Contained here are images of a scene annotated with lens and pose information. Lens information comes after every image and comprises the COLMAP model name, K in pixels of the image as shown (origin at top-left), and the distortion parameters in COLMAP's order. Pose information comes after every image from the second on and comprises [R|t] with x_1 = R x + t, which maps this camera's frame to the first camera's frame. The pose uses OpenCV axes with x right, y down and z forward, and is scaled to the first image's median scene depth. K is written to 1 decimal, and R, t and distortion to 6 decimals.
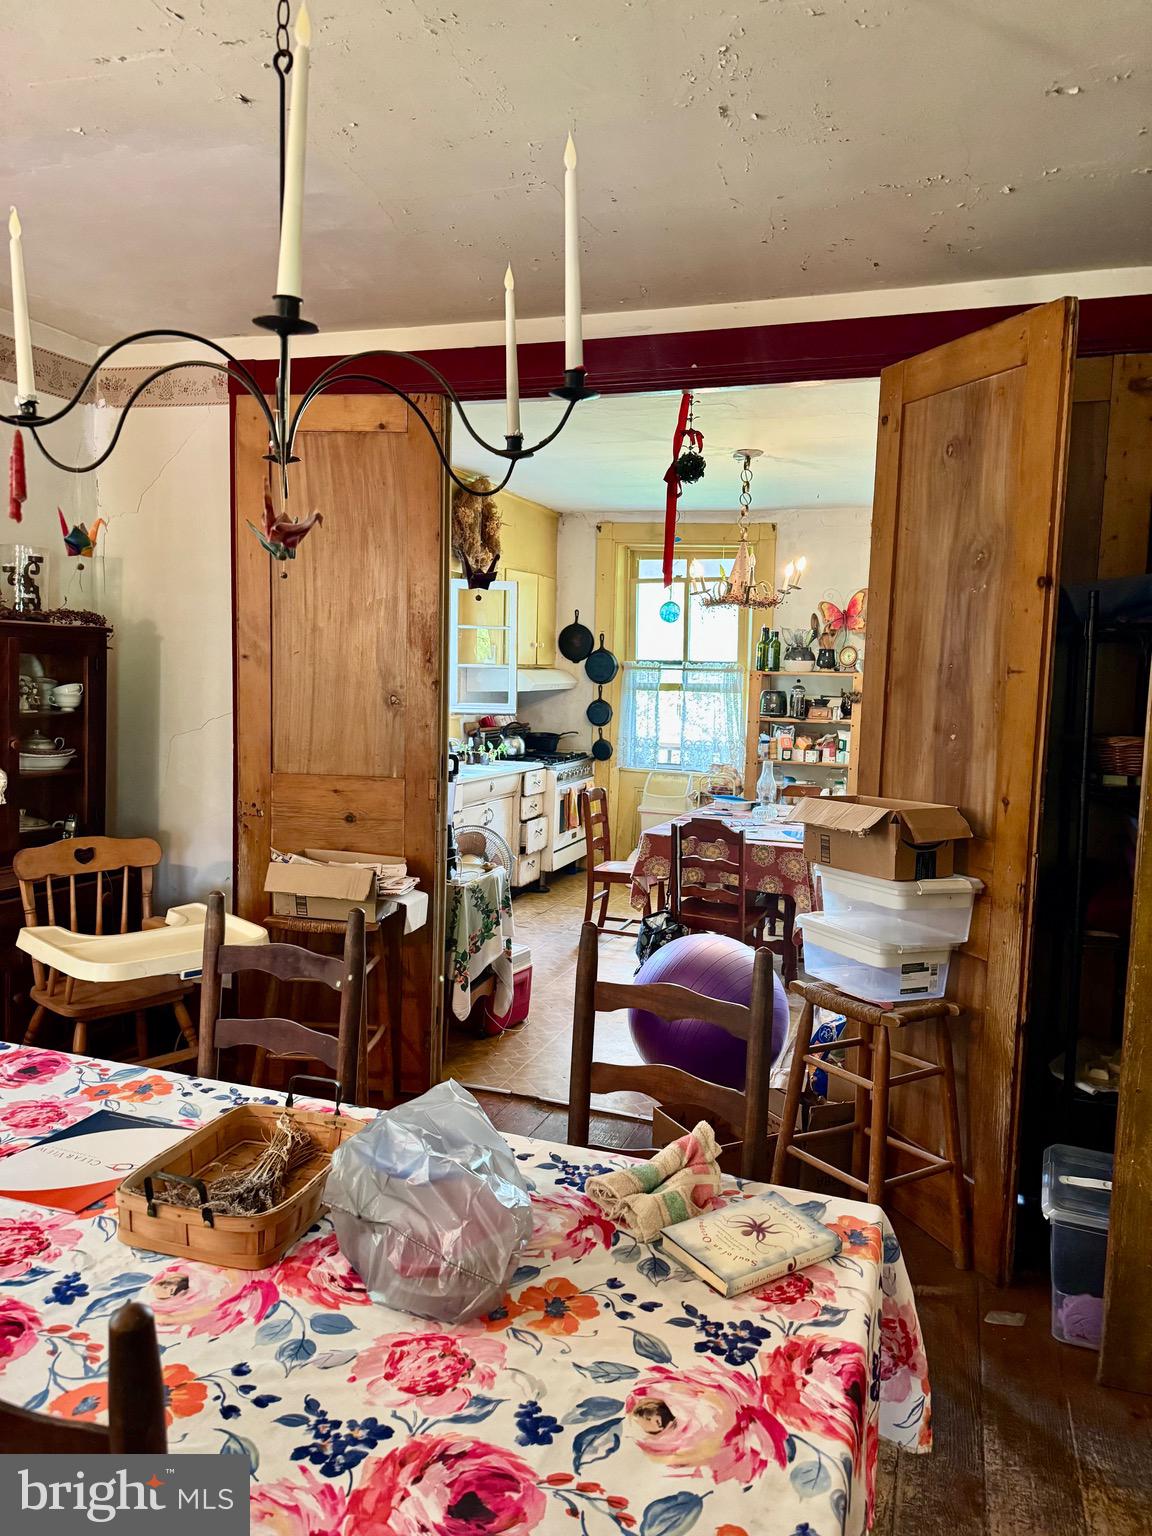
lens RADIAL K [[1087.9, 0, 576.4], [0, 1087.9, 770.4], [0, 0, 1]] dist [0.063567, -0.070473]
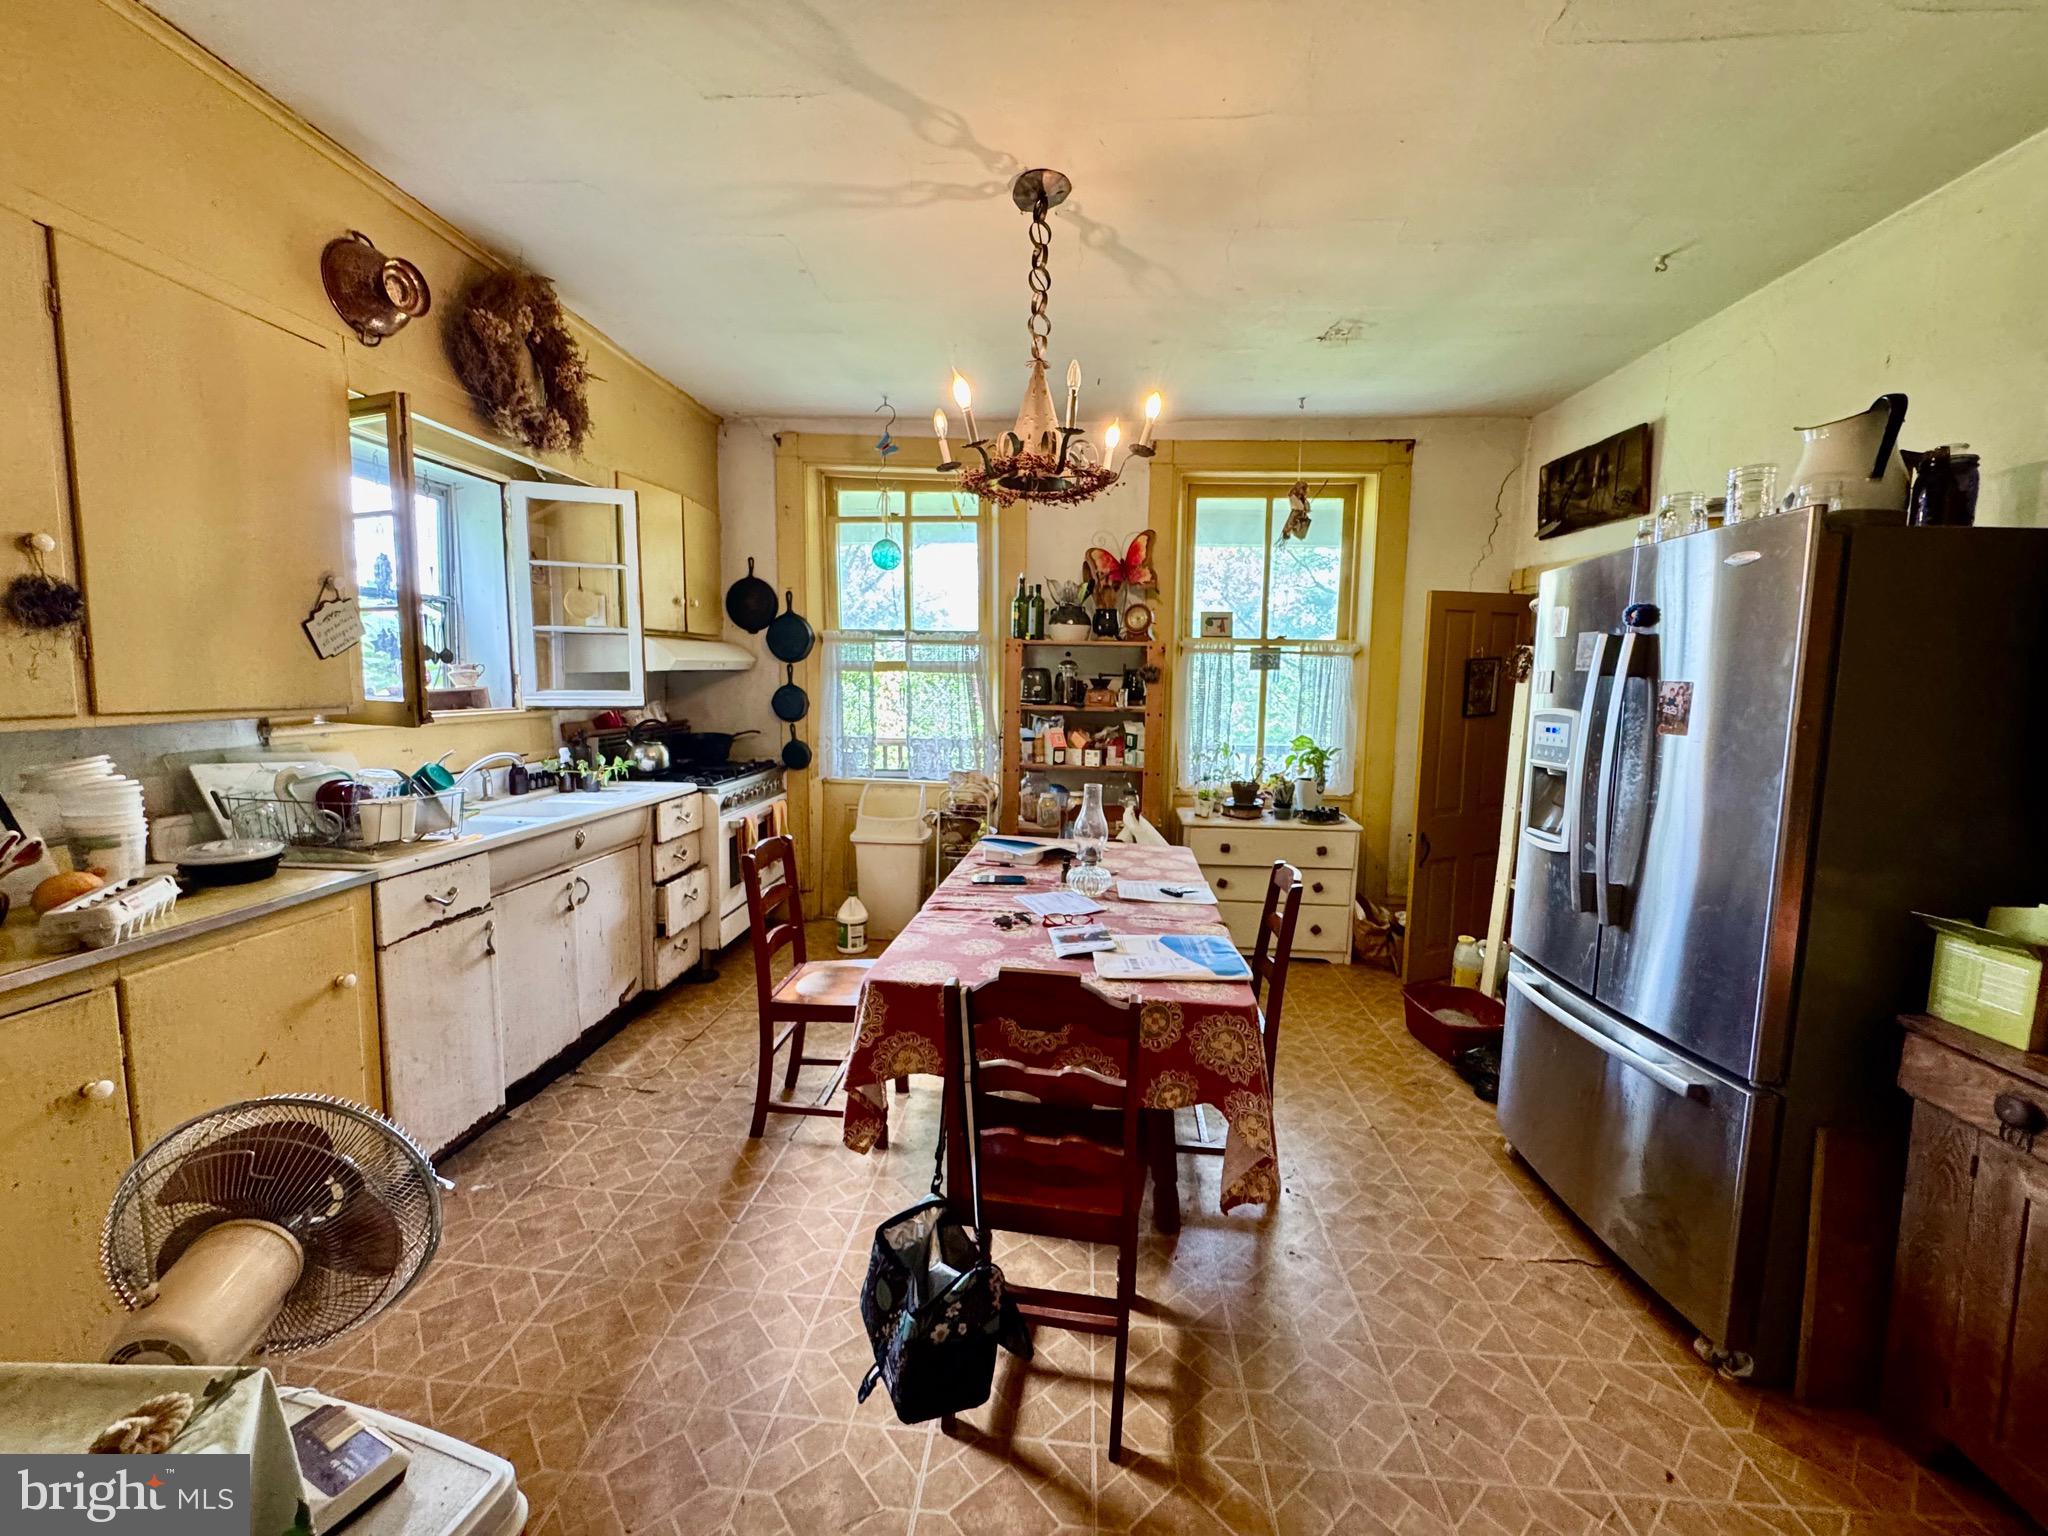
lens RADIAL K [[826.9, 0, 1022.4], [0, 826.9, 771.2], [0, 0, 1]] dist [0.000074, 0.000142]
pose [[0.964610, -0.040281, 0.260584, 0.027096], [0.032874, 0.998924, 0.032724, -0.022852], [-0.261622, -0.023000, 0.964896, 0.472741]]
